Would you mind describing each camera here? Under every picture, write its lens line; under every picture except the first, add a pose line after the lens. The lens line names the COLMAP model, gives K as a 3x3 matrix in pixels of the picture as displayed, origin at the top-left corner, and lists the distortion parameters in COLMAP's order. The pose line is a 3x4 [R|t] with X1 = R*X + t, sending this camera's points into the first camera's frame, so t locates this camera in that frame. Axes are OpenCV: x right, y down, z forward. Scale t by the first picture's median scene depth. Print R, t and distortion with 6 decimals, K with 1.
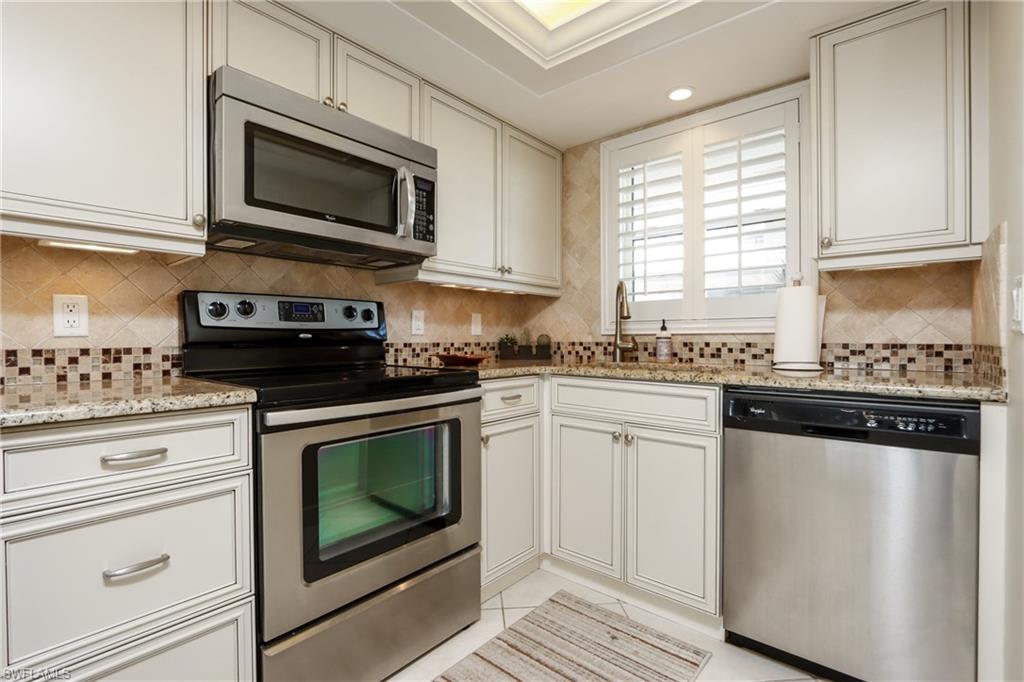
lens RADIAL K [[474.1, 0, 506.7], [0, 474.1, 340.2], [0, 0, 1]] dist [-0.015022, 0.000589]
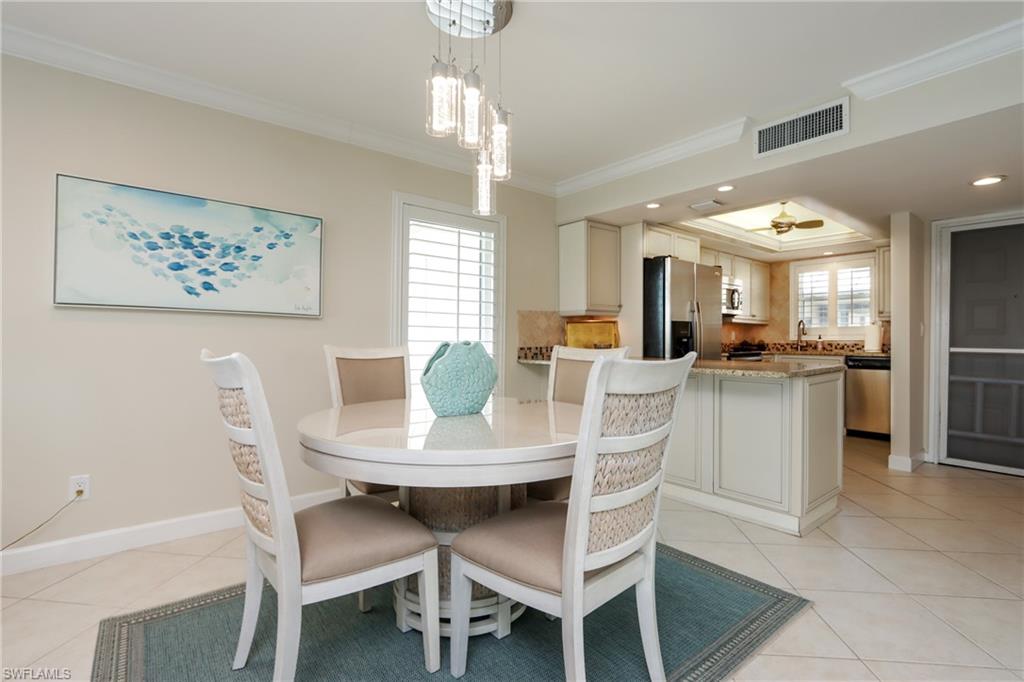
lens RADIAL K [[474.1, 0, 507.0], [0, 474.1, 341.2], [0, 0, 1]] dist [-0.015022, 0.000589]
pose [[0.981737, 0.005224, -0.190174, -1.124108], [-0.006013, 0.999976, -0.003573, 0.014663], [0.190150, 0.004651, 0.981744, -2.432178]]
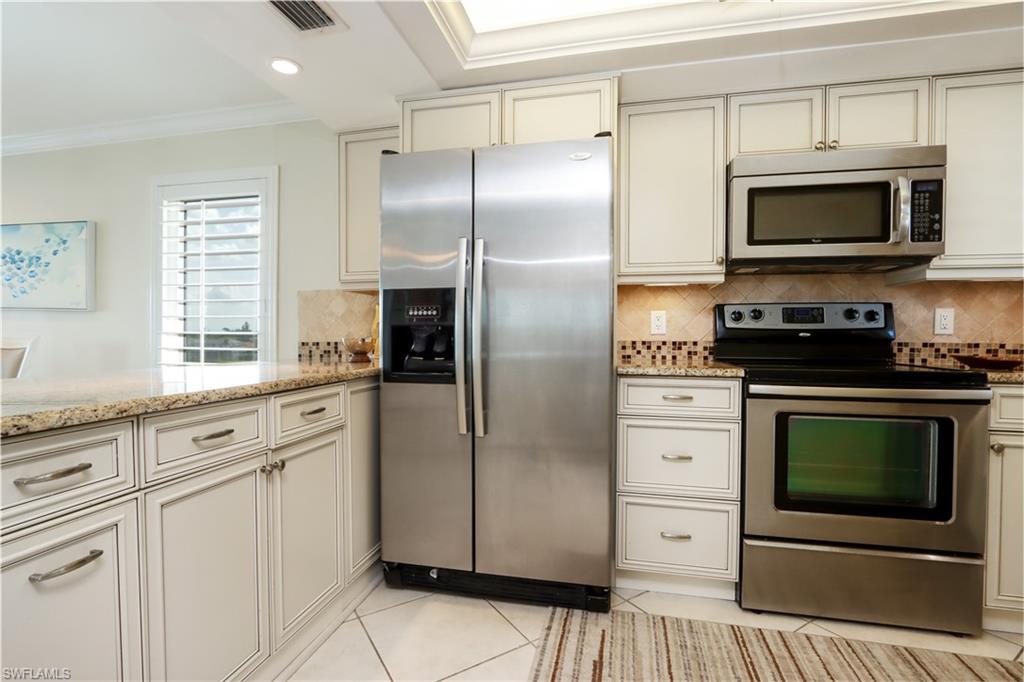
lens RADIAL K [[474.1, 0, 508.2], [0, 474.1, 345.1], [0, 0, 1]] dist [-0.015022, 0.000589]
pose [[0.458937, 0.023862, -0.888148, 0.319620], [-0.013542, 0.999711, 0.019862, 0.004133], [0.888365, 0.002912, 0.459128, -0.261960]]
